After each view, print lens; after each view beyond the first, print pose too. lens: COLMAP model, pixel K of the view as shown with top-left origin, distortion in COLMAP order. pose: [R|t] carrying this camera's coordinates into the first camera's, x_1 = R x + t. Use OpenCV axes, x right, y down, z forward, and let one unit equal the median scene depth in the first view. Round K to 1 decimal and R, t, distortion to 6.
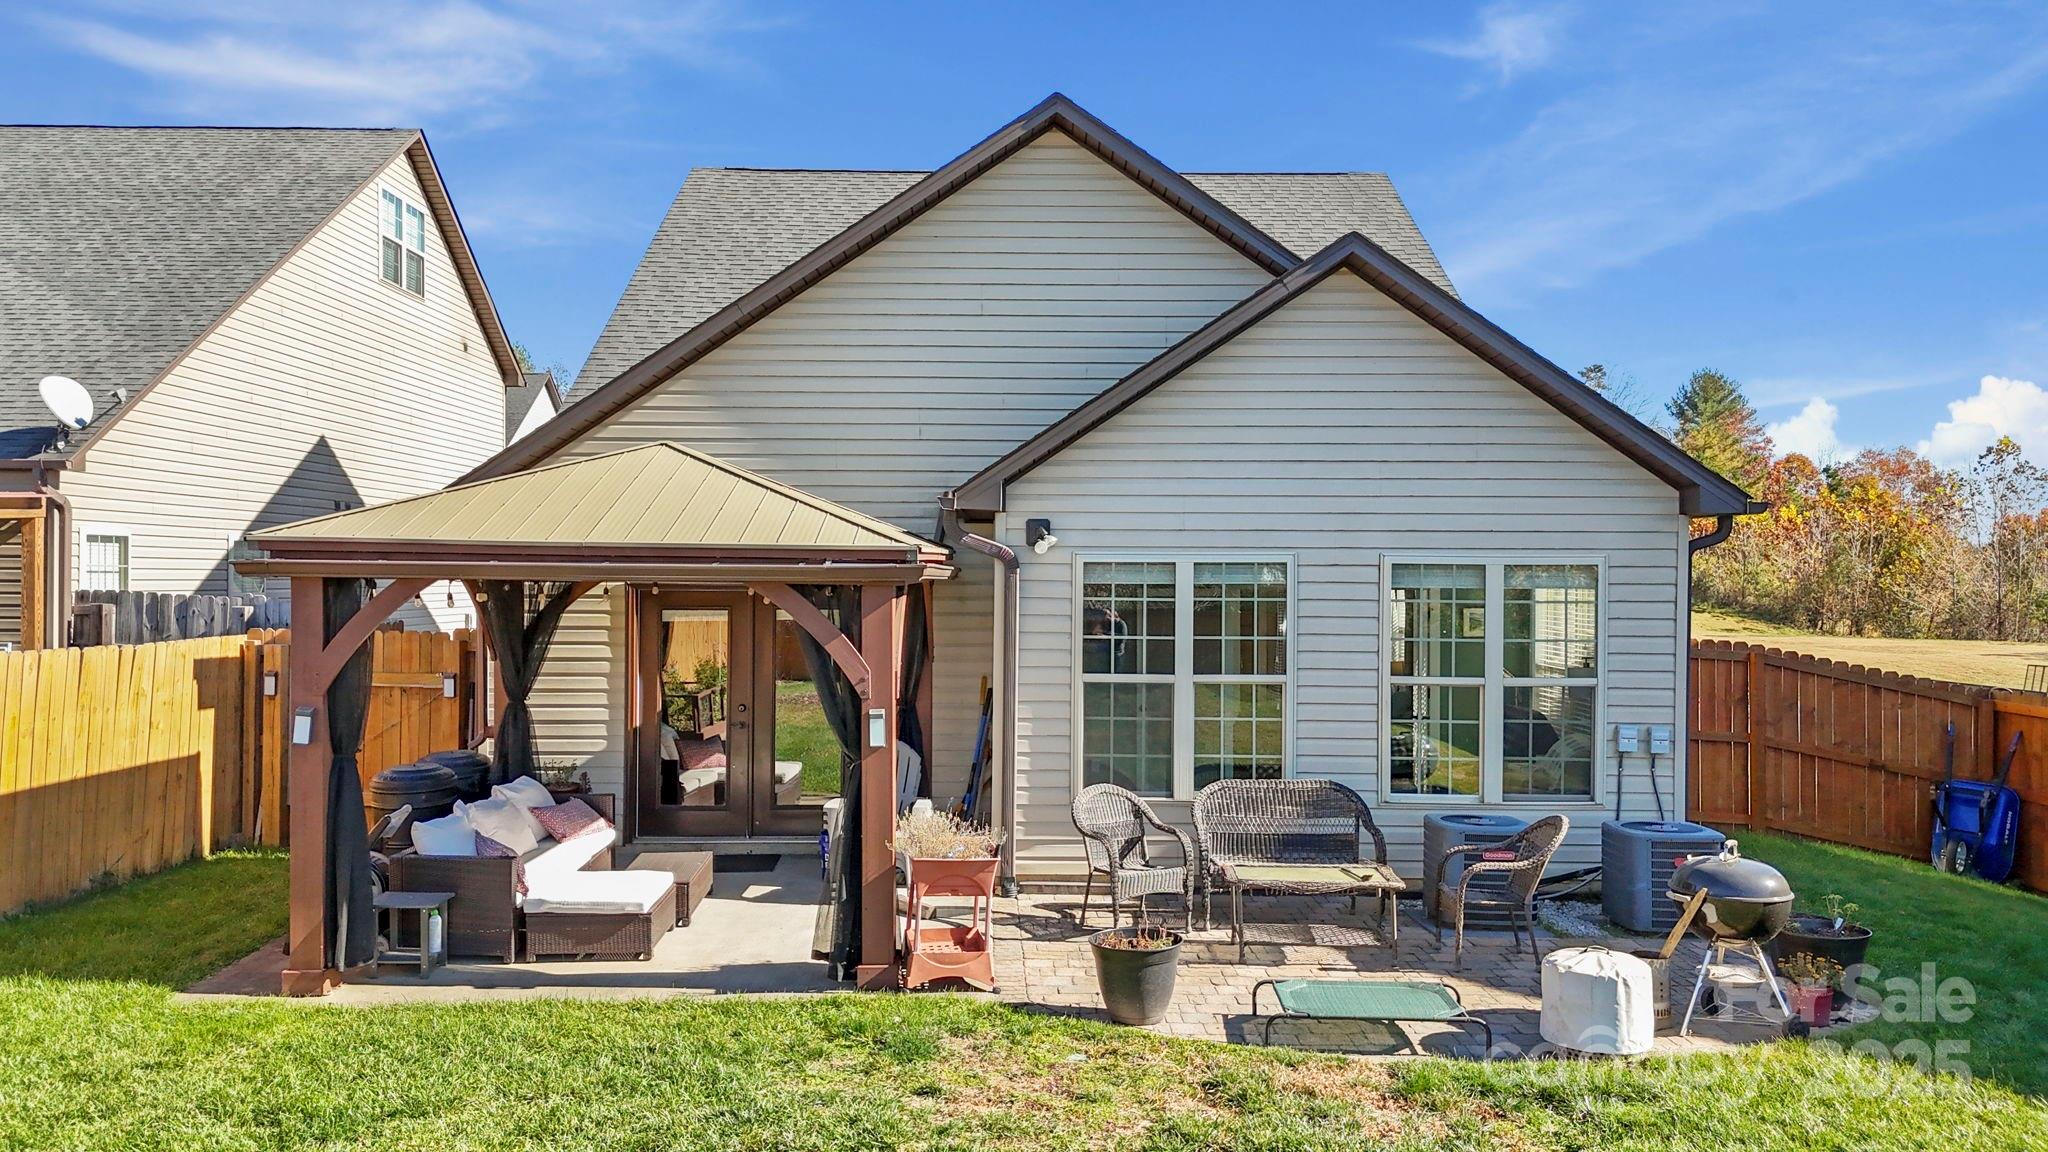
lens RADIAL K [[1522.7, 0, 1030.0], [0, 1522.7, 571.0], [0, 0, 1]] dist [0.035343, -0.002919]
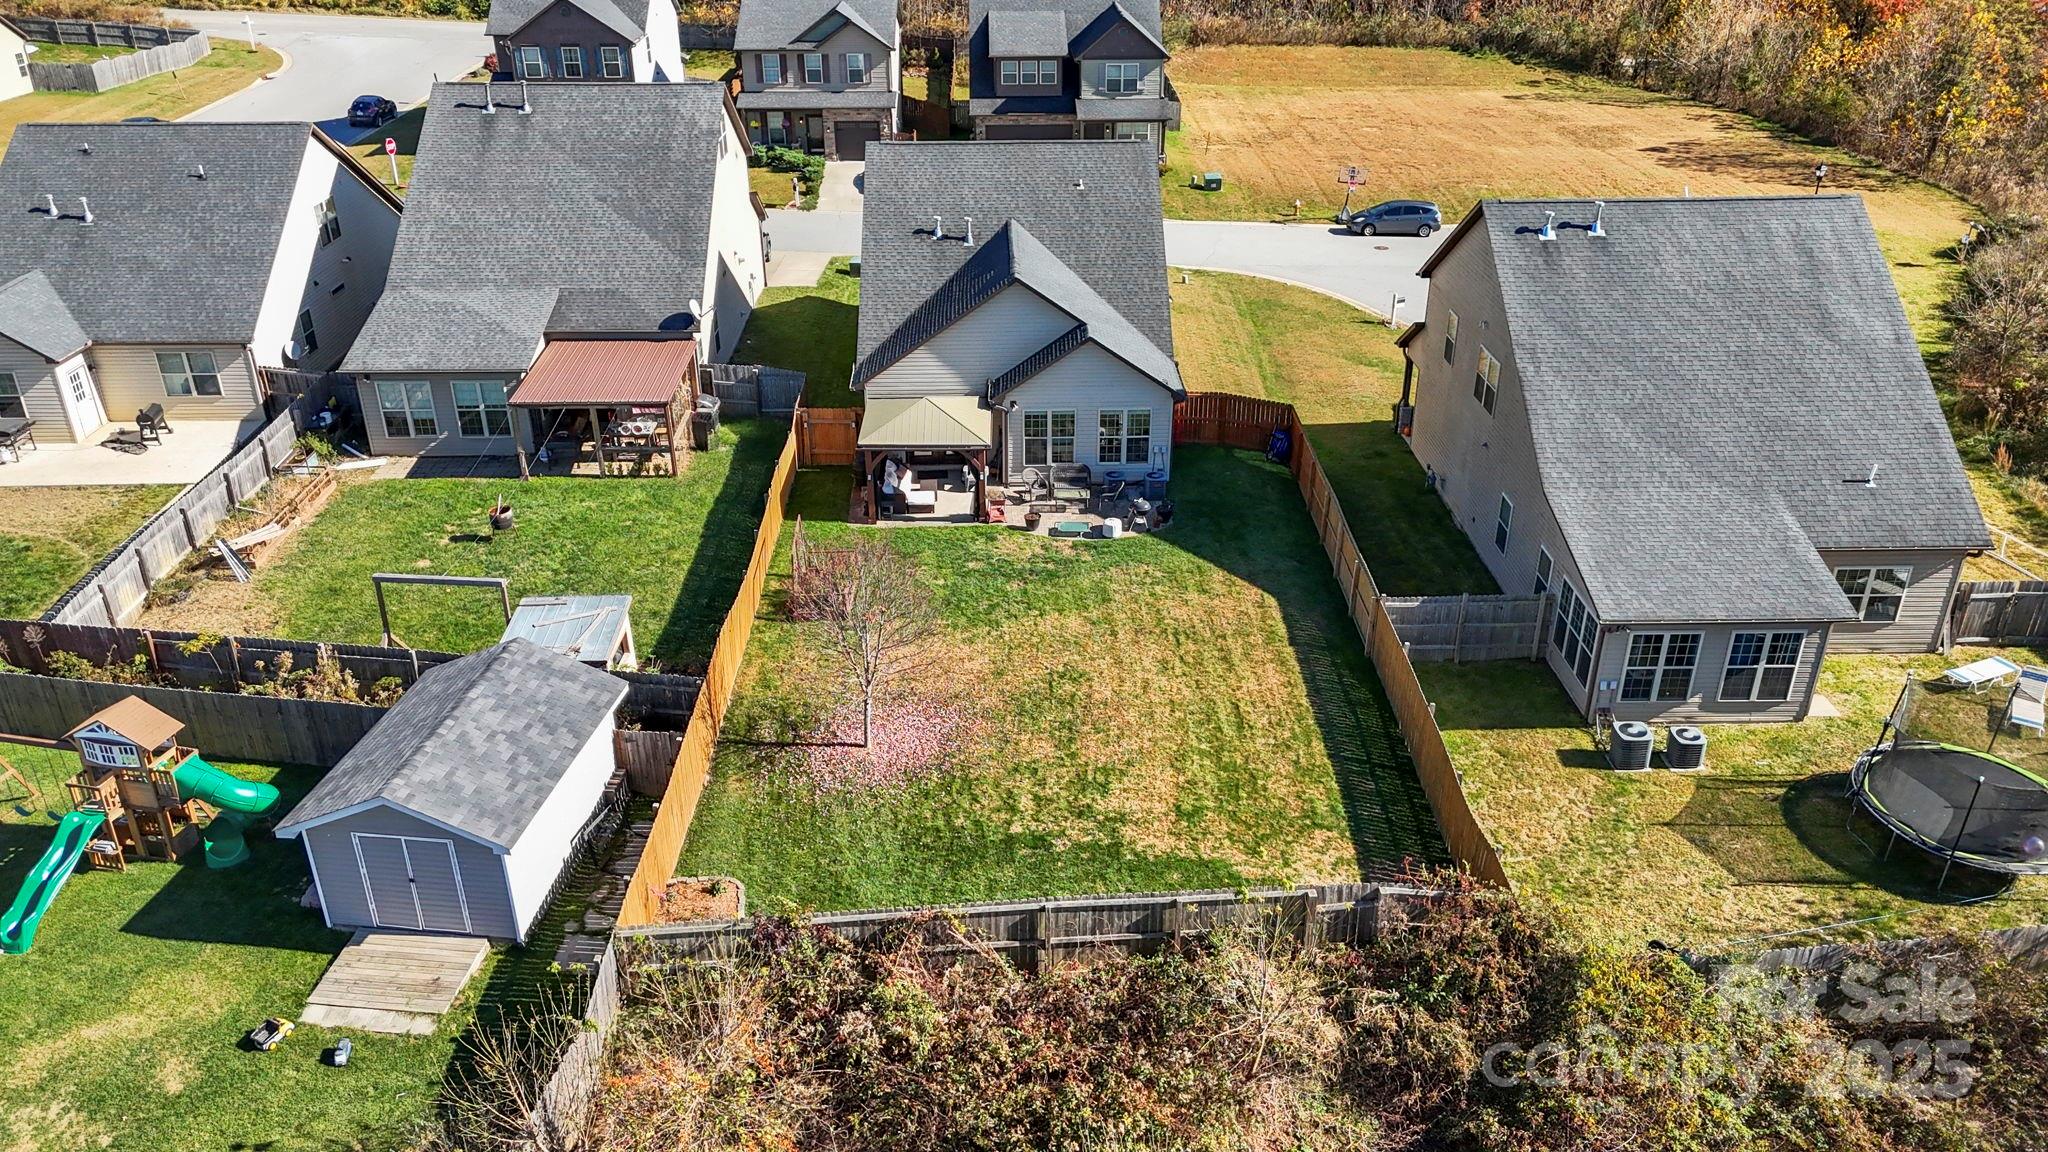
lens RADIAL K [[1522.7, 0, 1017.3], [0, 1522.7, 577.5], [0, 0, 1]] dist [0.035343, -0.002919]
pose [[0.999915, -0.012619, 0.003218, -0.003884], [0.009744, 0.888913, 0.457972, -1.737475], [-0.008640, -0.457902, 0.888961, -3.322975]]
